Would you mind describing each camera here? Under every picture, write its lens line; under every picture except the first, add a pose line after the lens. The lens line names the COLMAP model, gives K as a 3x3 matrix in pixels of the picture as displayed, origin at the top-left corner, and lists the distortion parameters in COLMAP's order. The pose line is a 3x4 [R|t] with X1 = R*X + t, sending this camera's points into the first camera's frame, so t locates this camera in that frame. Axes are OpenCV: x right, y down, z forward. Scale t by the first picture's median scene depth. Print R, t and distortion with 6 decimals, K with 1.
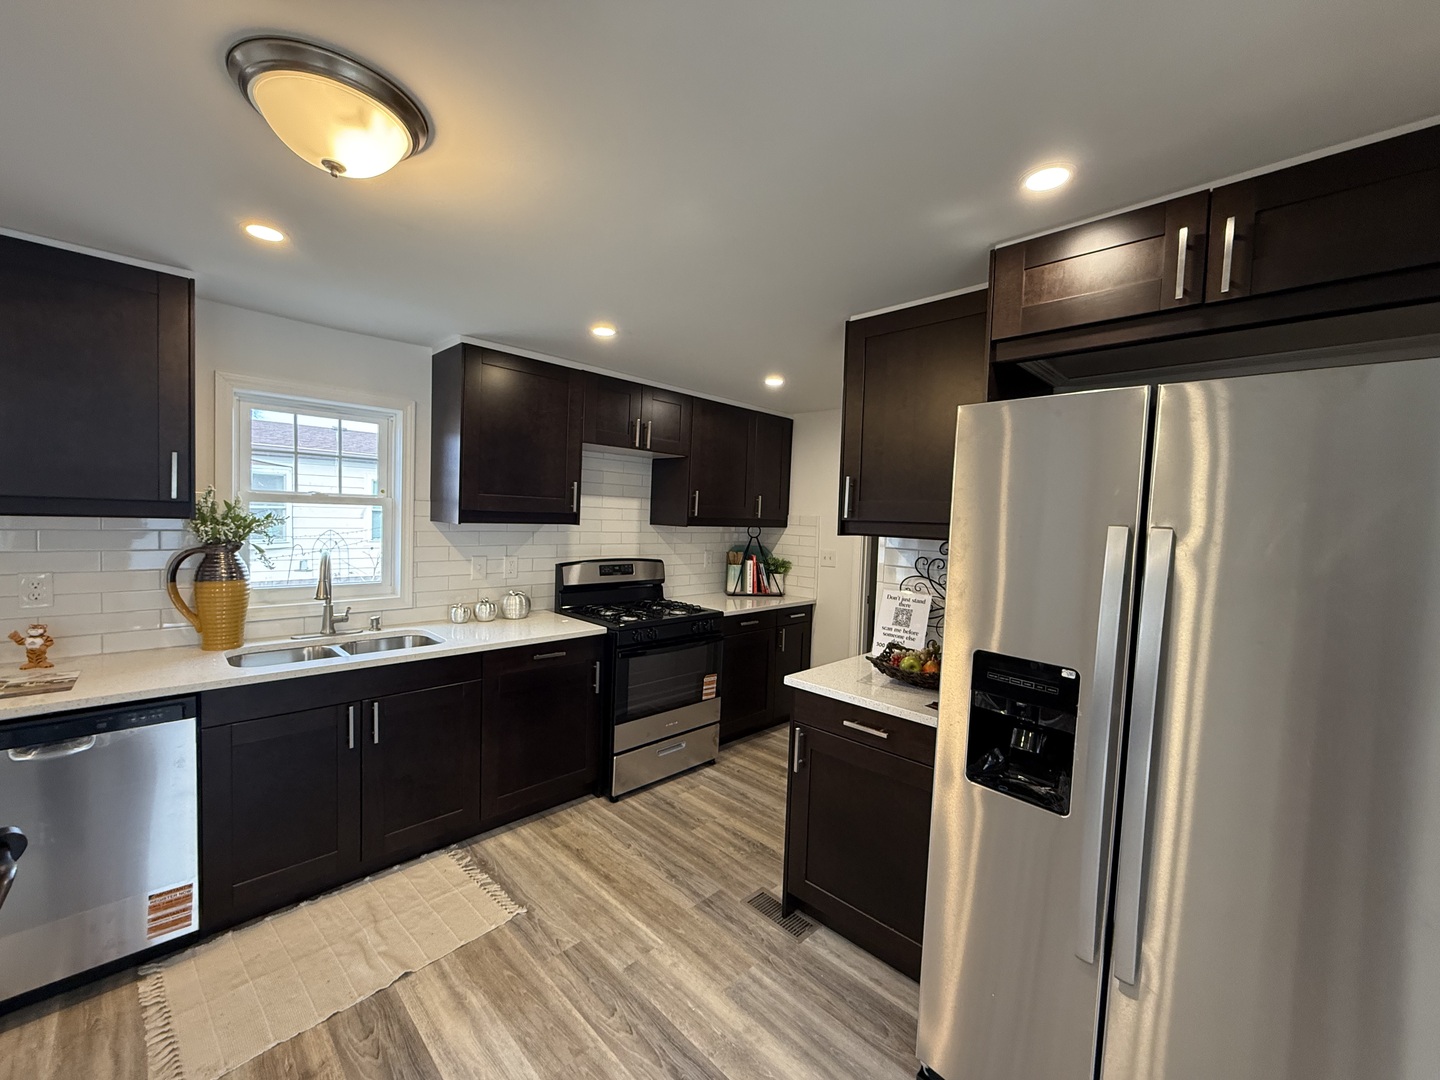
lens RADIAL K [[572.1, 0, 718.2], [0, 572.1, 541.1], [0, 0, 1]] dist [-0.000630, 0.000151]
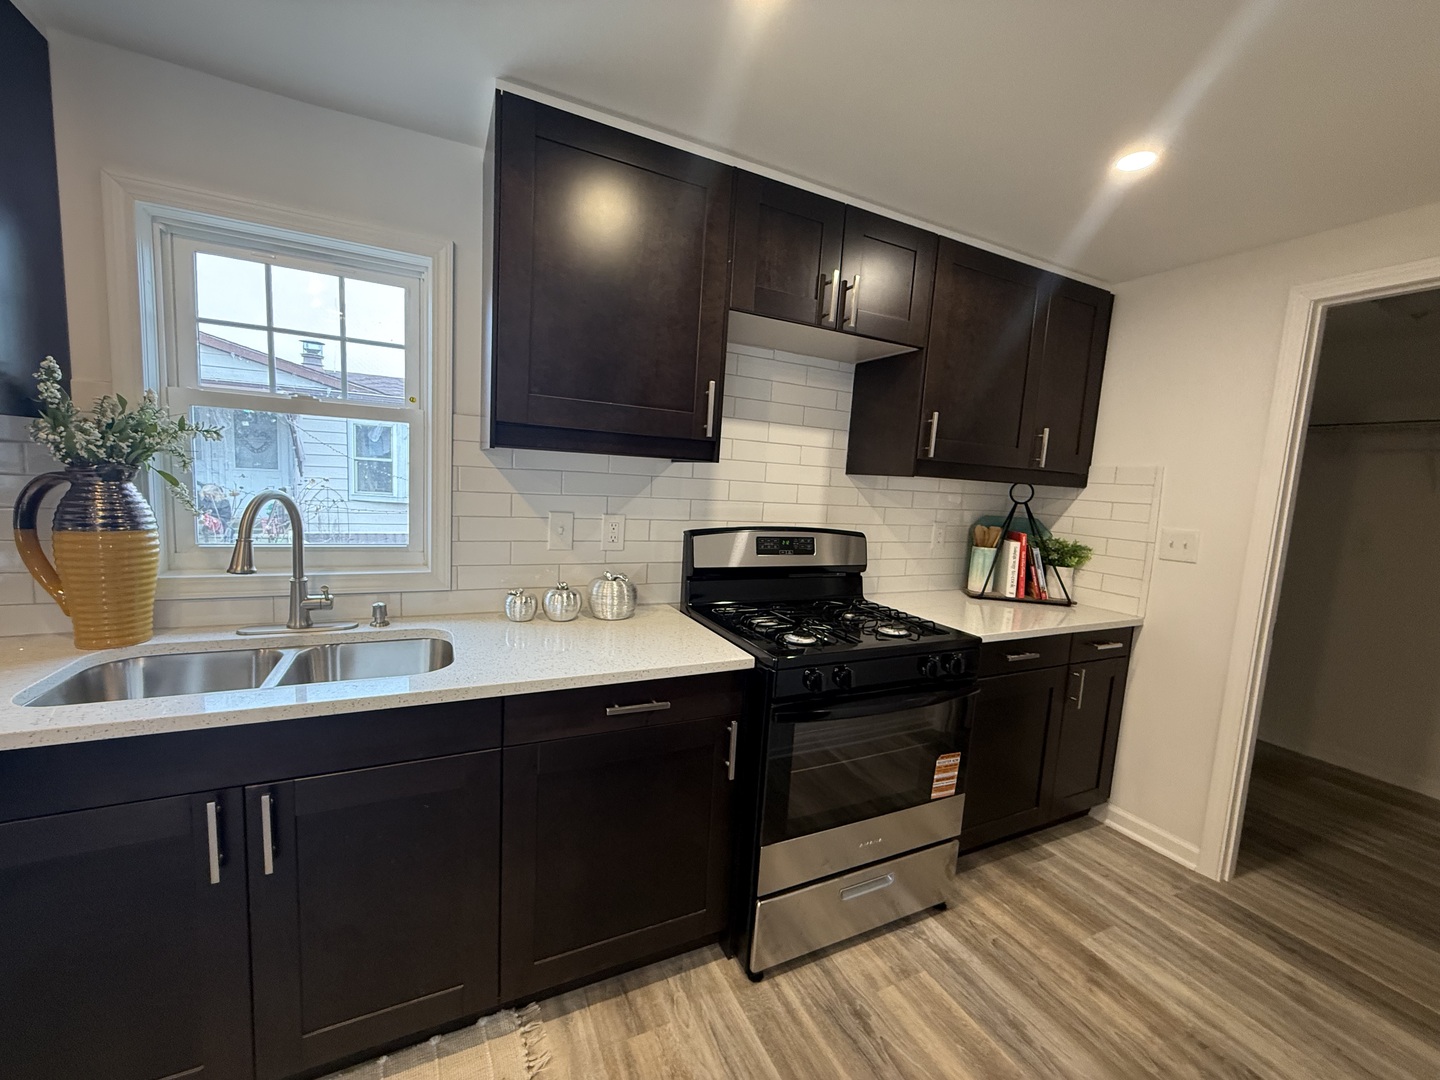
lens RADIAL K [[572.1, 0, 718.1], [0, 572.1, 542.5], [0, 0, 1]] dist [-0.000630, 0.000151]
pose [[0.946284, 0.054521, -0.318706, -0.064182], [-0.038053, 0.997610, 0.057674, 0.017778], [0.321089, -0.042448, 0.946097, 0.486476]]
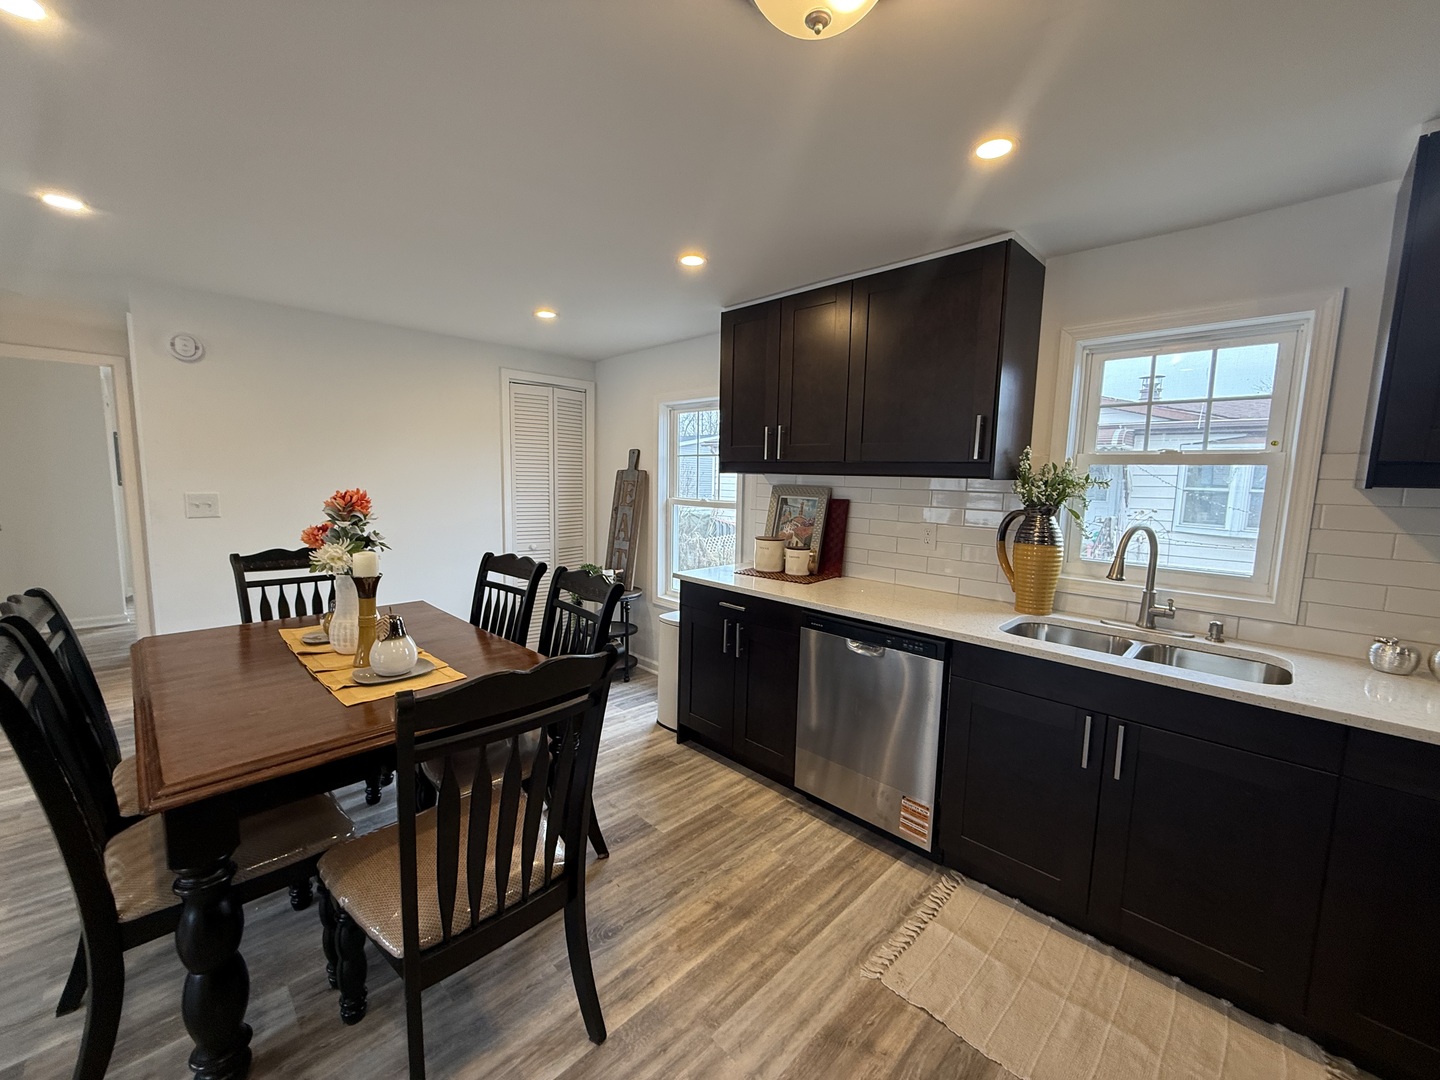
lens RADIAL K [[572.1, 0, 717.2], [0, 572.1, 540.7], [0, 0, 1]] dist [-0.000630, 0.000151]
pose [[0.002619, 0.078590, -0.996904, 0.082787], [-0.067912, 0.994619, 0.078232, 0.017355], [0.997688, 0.067497, 0.007942, 0.333228]]
